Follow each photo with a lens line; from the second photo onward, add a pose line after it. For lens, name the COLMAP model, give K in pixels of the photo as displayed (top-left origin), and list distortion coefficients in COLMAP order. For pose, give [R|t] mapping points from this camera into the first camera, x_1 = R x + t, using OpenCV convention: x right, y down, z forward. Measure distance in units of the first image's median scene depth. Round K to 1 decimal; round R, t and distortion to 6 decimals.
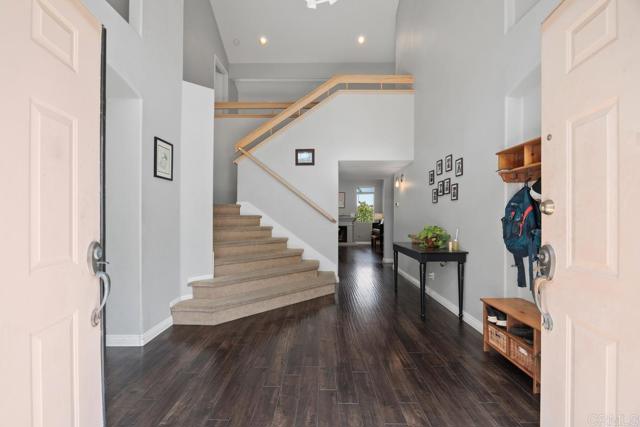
lens RADIAL K [[275.3, 0, 320.1], [0, 275.3, 217.8], [0, 0, 1]] dist [-0.019688, 0.000741]
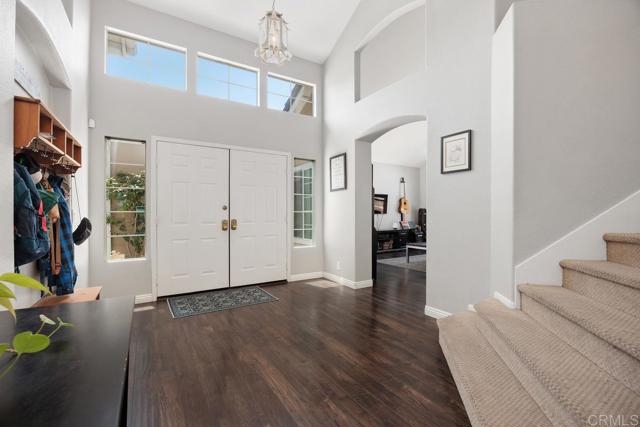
lens RADIAL K [[275.3, 0, 318.7], [0, 275.3, 213.0], [0, 0, 1]] dist [-0.019688, 0.000741]
pose [[-0.839976, 0.003433, -0.542612, 0.446386], [-0.000045, 0.999980, 0.006396, -0.001220], [0.542623, 0.005396, -0.839959, 1.830325]]
